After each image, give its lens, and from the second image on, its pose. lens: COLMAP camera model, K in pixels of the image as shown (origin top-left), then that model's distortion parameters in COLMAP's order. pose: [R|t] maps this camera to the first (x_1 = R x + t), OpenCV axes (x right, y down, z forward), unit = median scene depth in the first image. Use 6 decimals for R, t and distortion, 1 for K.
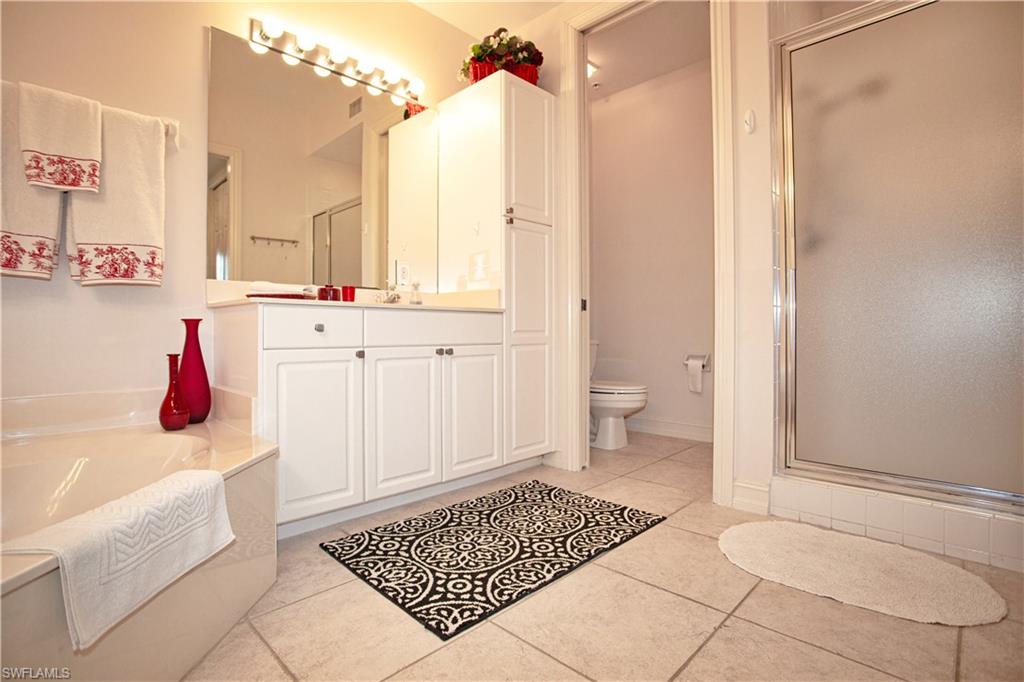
lens RADIAL K [[496.5, 0, 515.4], [0, 496.5, 335.9], [0, 0, 1]] dist [-0.064997, 0.026241]
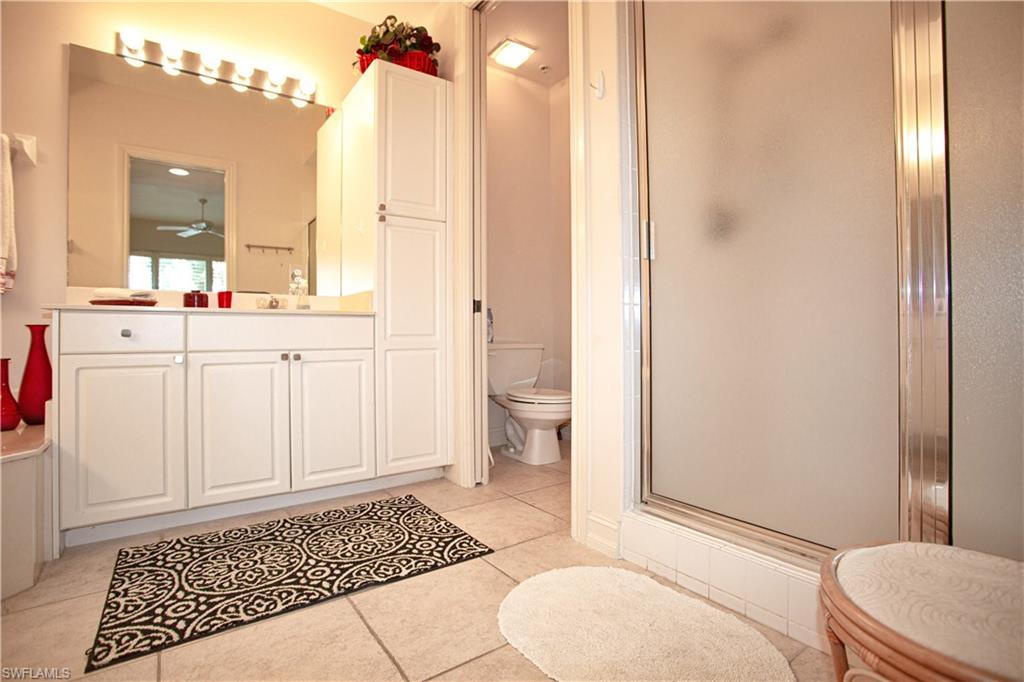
lens RADIAL K [[496.5, 0, 515.4], [0, 496.5, 335.9], [0, 0, 1]] dist [-0.064997, 0.026241]
pose [[0.984561, -0.001926, -0.175033, 0.503661], [0.001291, 0.999992, -0.003742, -0.005765], [0.175039, 0.003459, 0.984556, 0.152386]]
